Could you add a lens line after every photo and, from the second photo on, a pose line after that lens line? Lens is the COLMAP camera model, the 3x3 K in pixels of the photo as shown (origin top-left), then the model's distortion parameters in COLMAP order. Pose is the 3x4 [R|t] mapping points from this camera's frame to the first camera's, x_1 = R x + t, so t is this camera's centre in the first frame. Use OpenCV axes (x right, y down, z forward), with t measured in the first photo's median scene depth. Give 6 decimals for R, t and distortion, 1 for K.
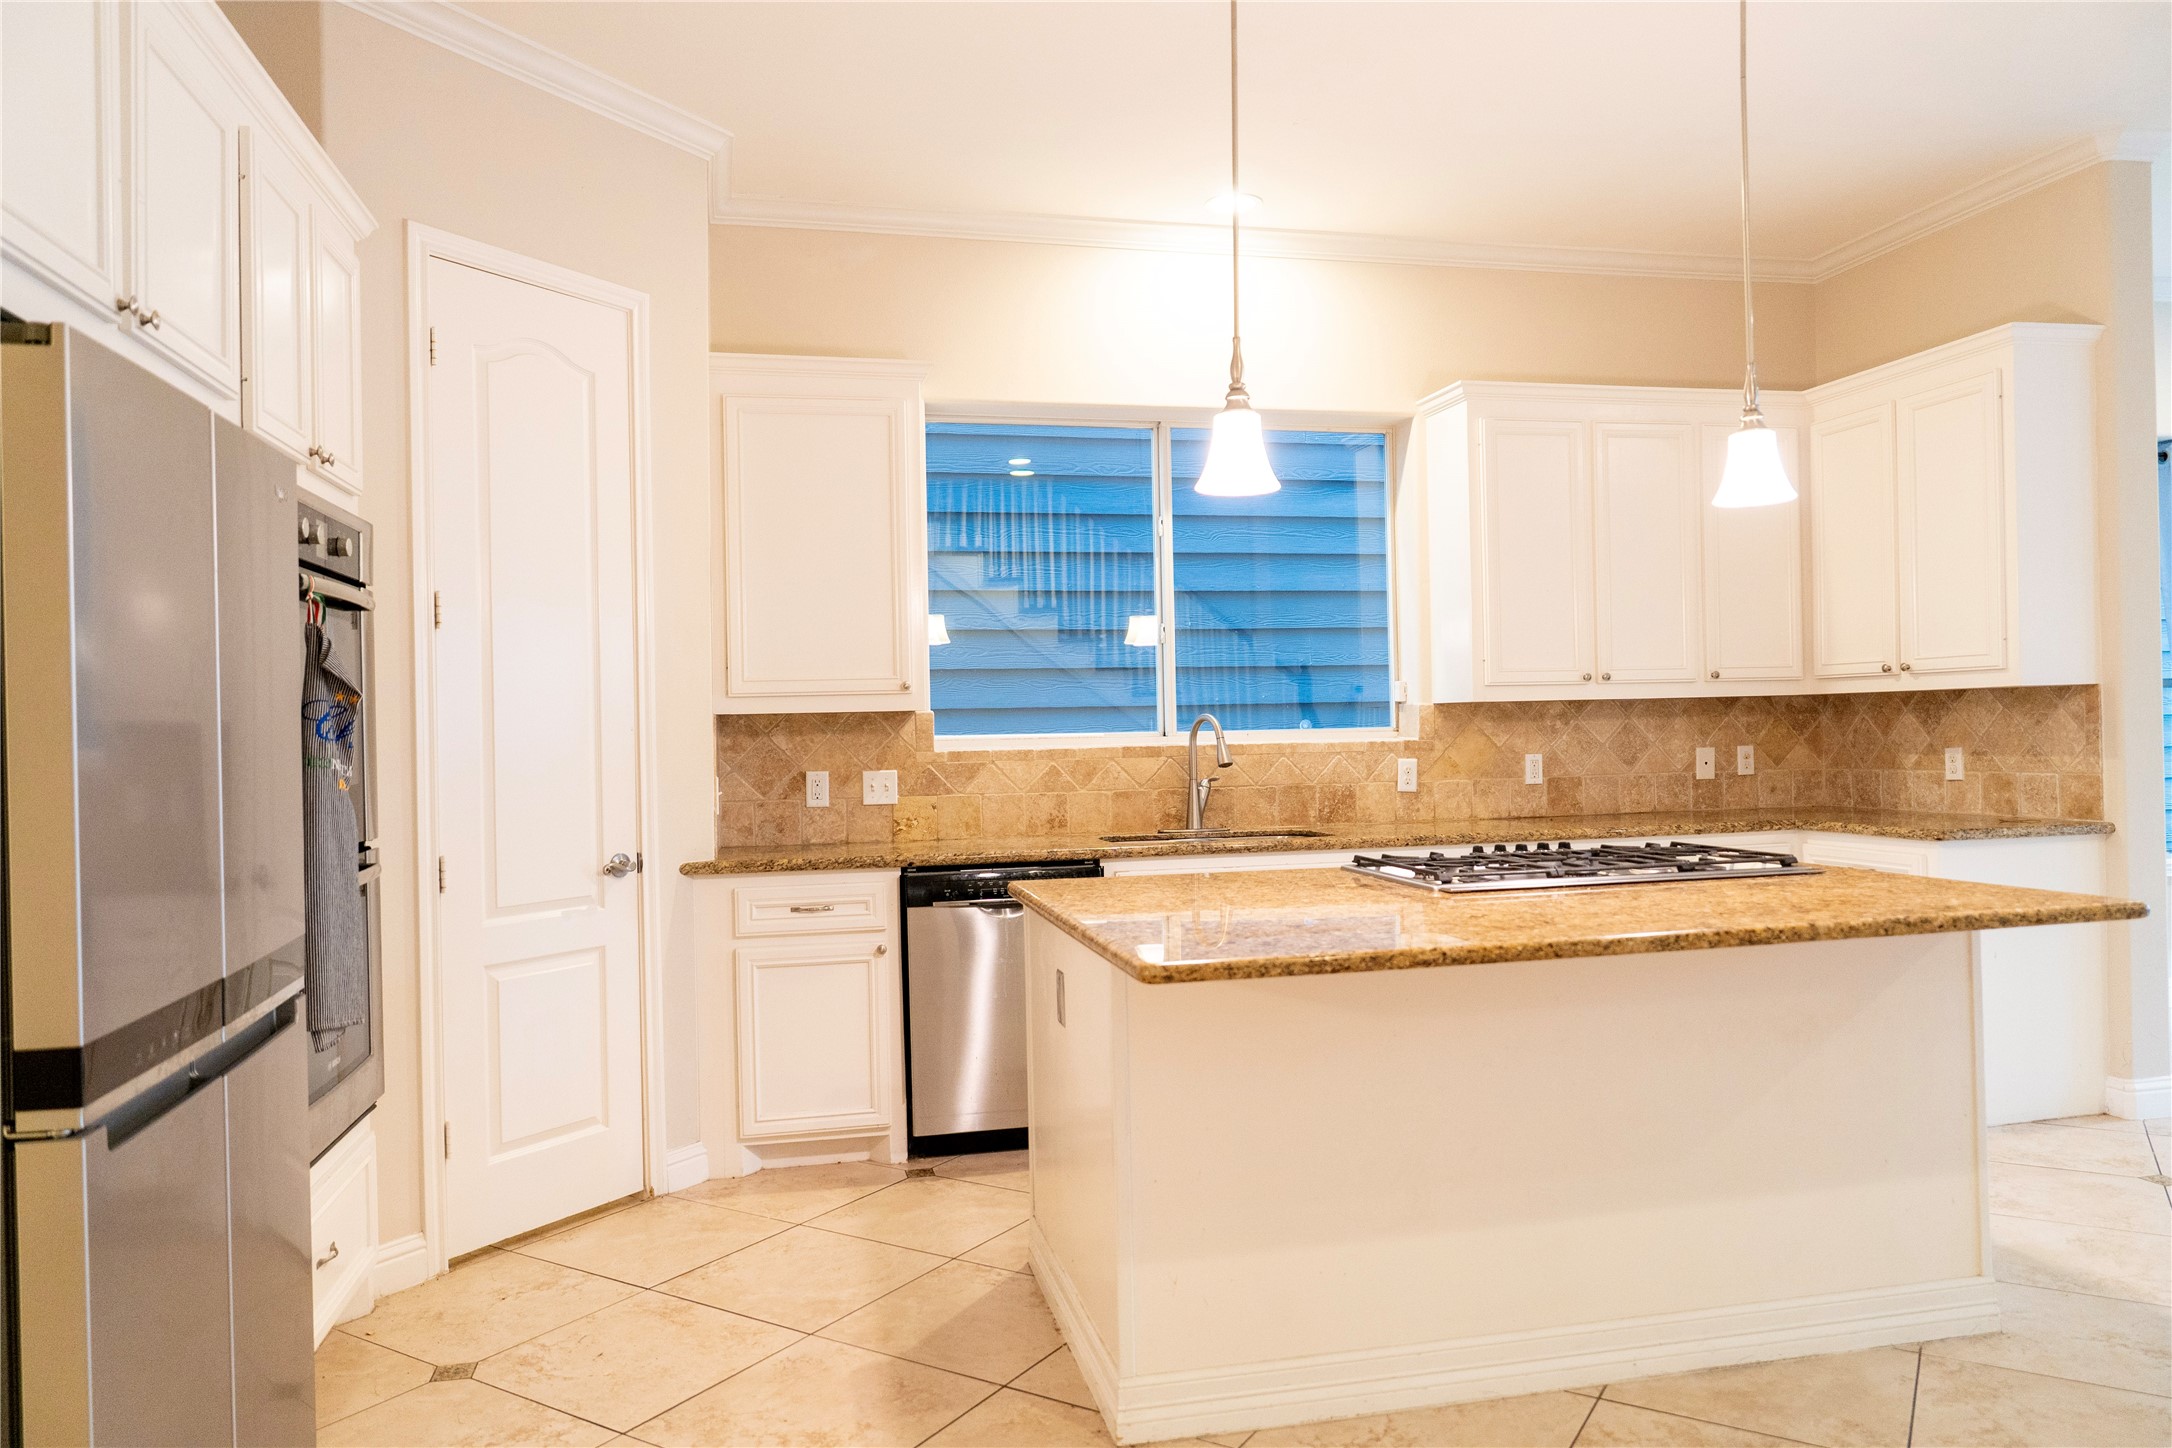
lens RADIAL K [[1459.1, 0, 1086.0], [0, 1459.1, 724.0], [0, 0, 1]] dist [-0.021283, 0.009181]
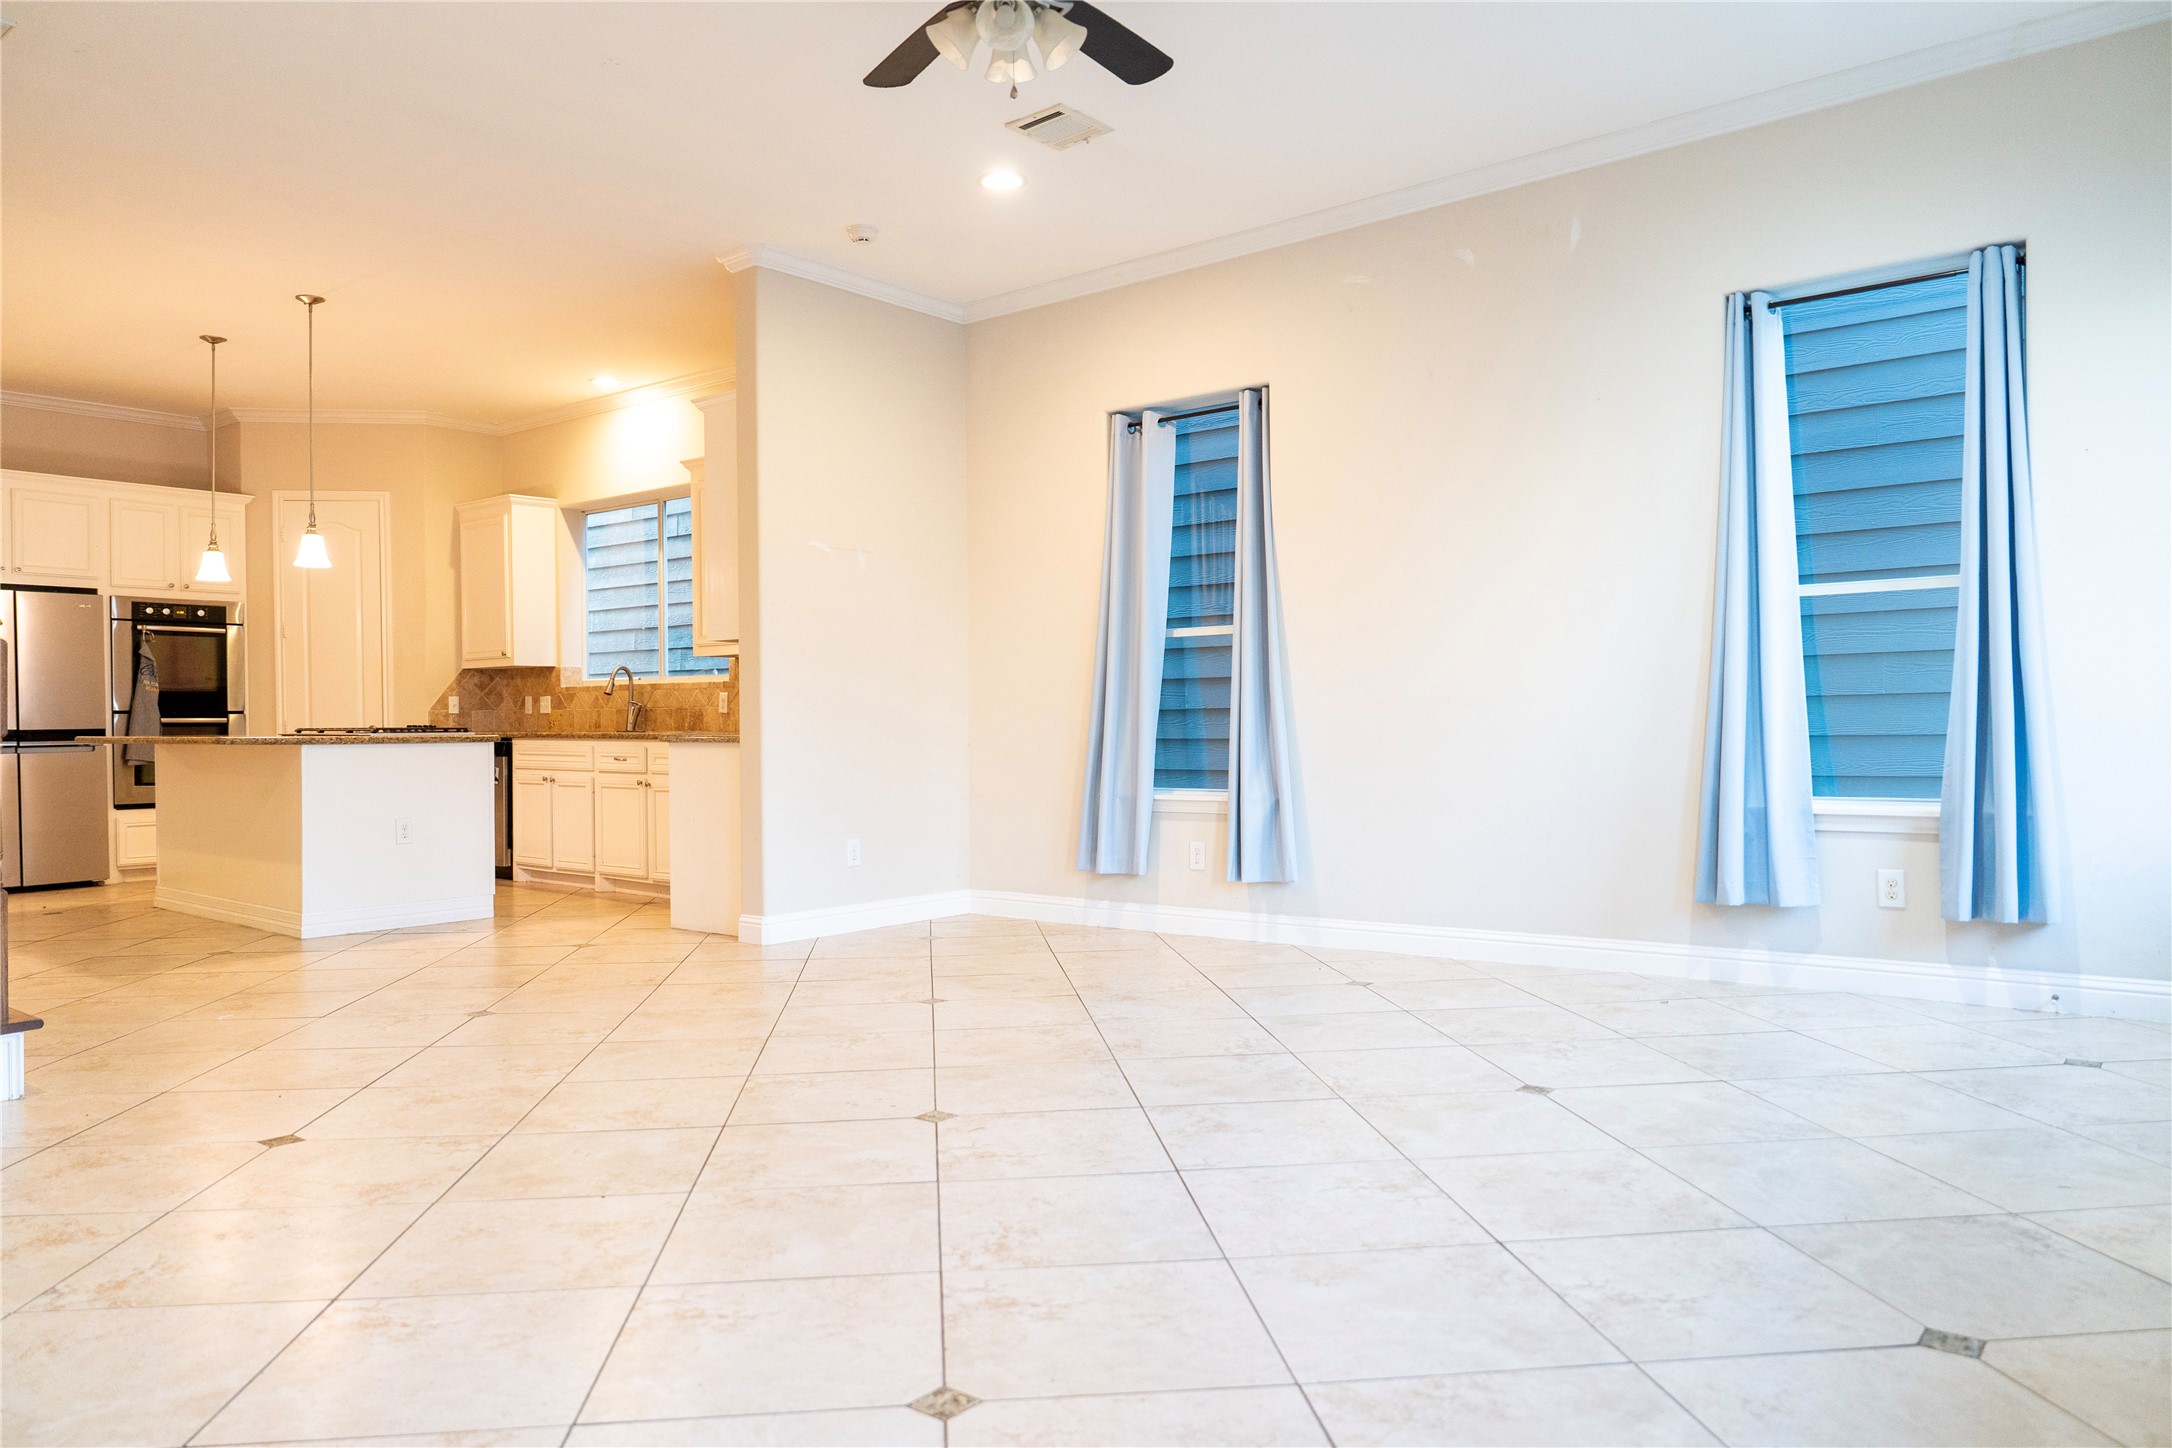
lens RADIAL K [[1454.3, 0, 1072.5], [0, 1454.3, 731.1], [0, 0, 1]] dist [-0.002222, -0.002594]
pose [[0.617722, 0.021828, -0.786094, 1.721762], [-0.003919, 0.999688, 0.024680, 0.025410], [0.786387, -0.012165, 0.617614, 0.310551]]
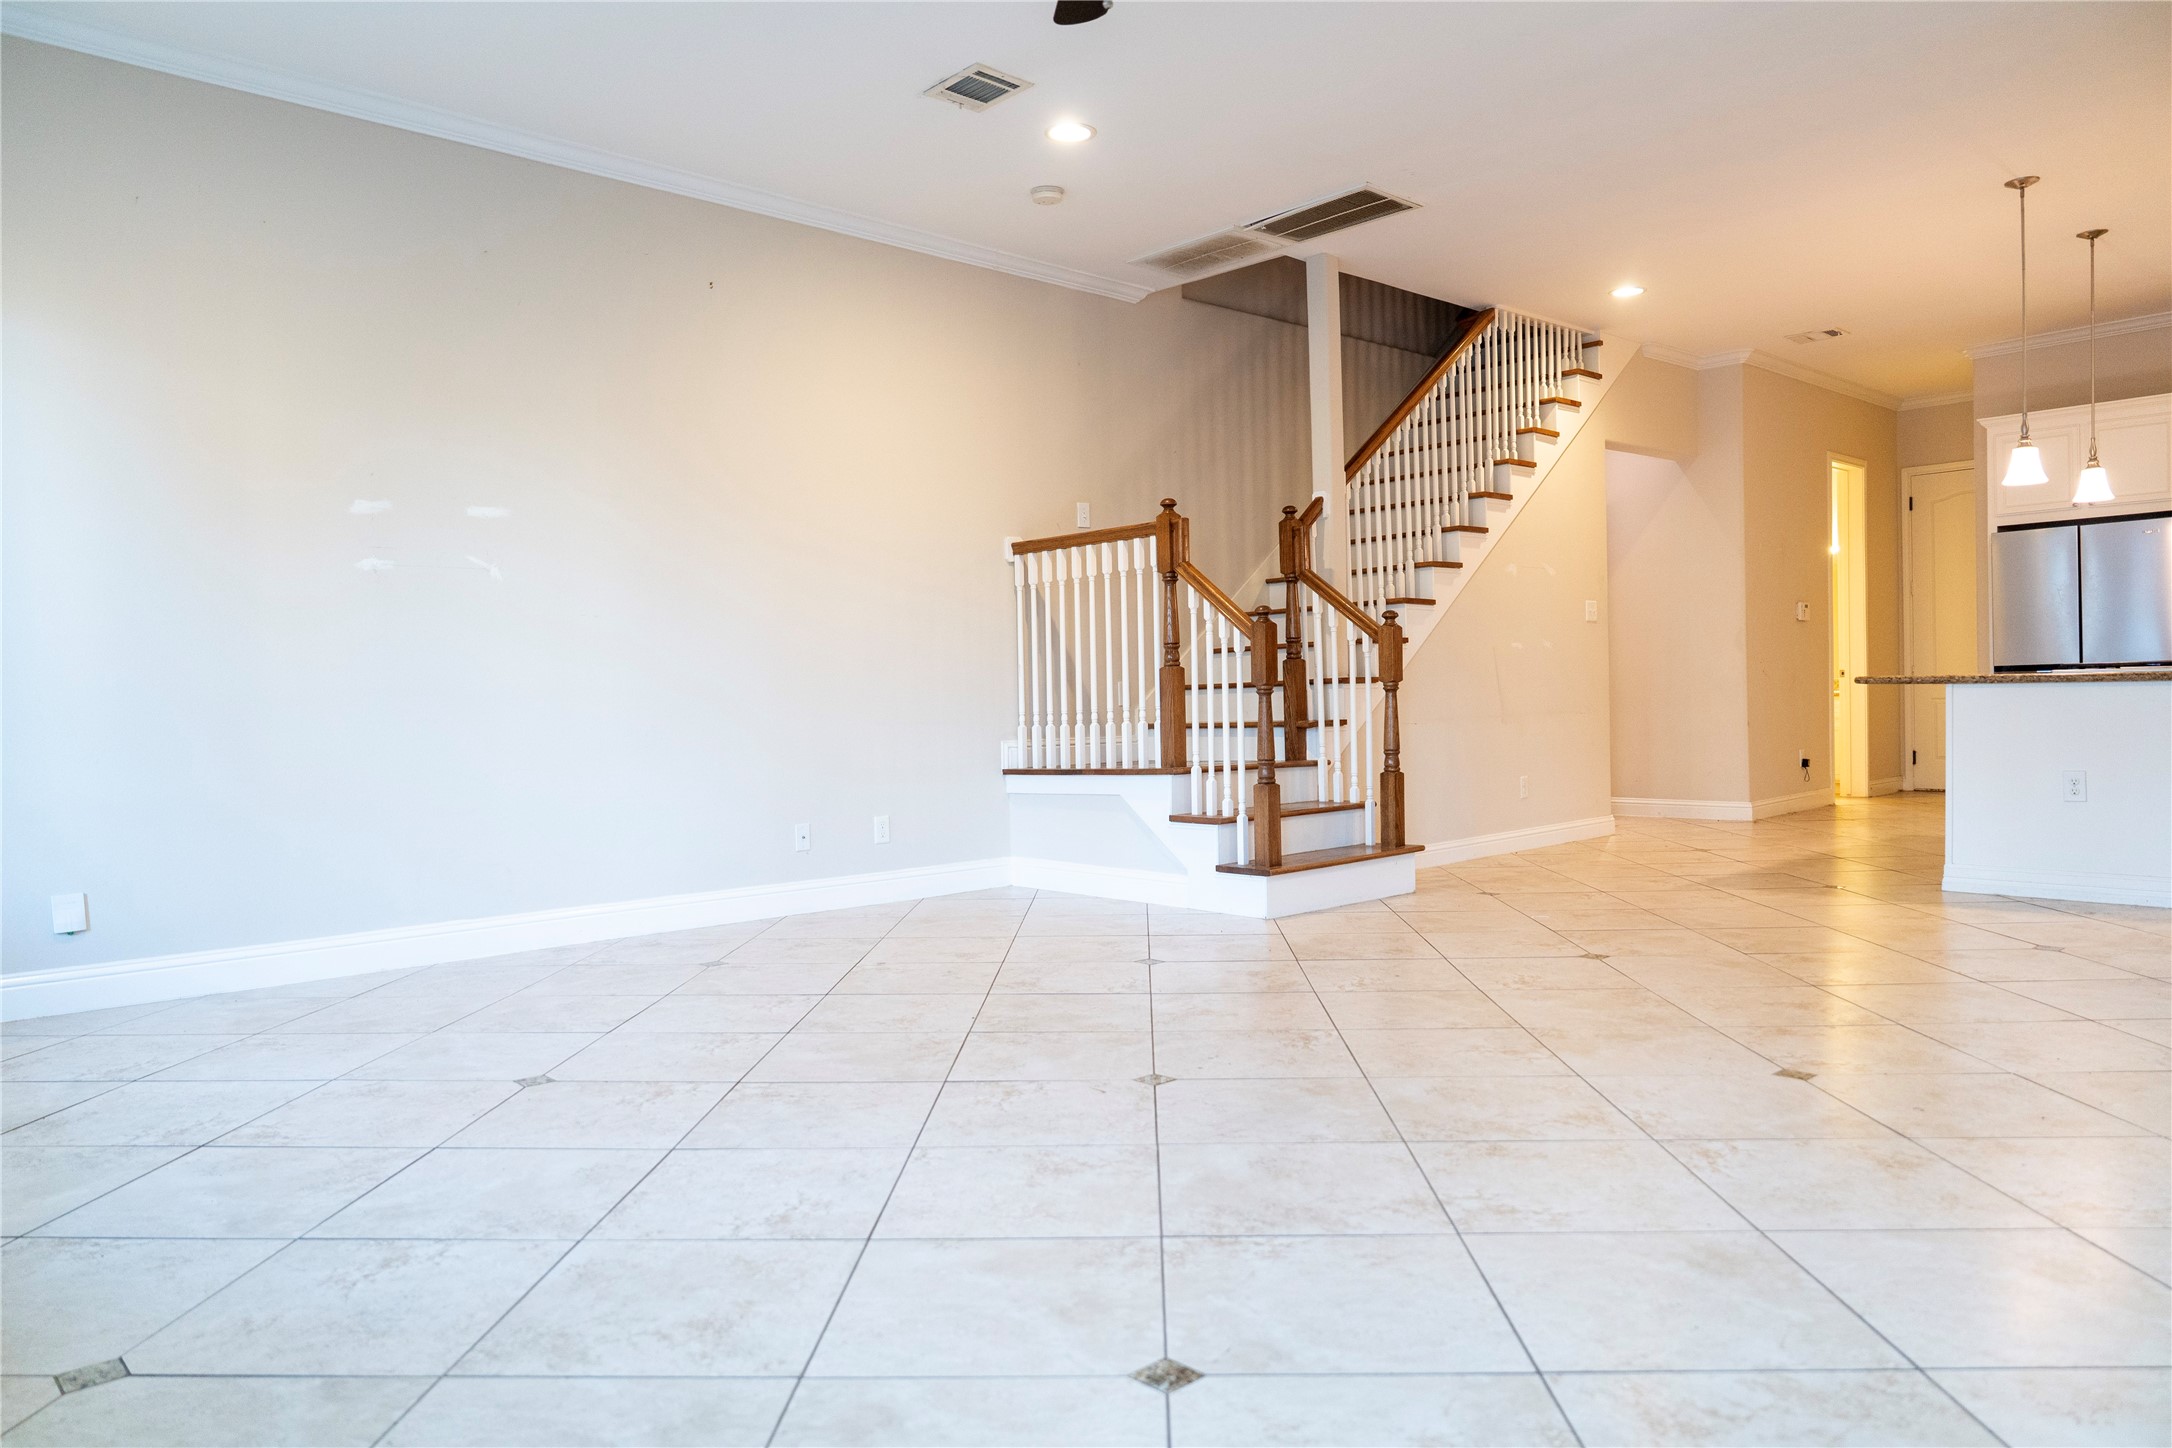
lens RADIAL K [[1459.1, 0, 1086.0], [0, 1459.1, 724.0], [0, 0, 1]] dist [-0.021283, 0.009181]
pose [[-0.864433, 0.051542, -0.500098, 1.511487], [0.037496, 0.998570, 0.038102, 0.032669], [0.501347, 0.014185, -0.865130, 1.213159]]
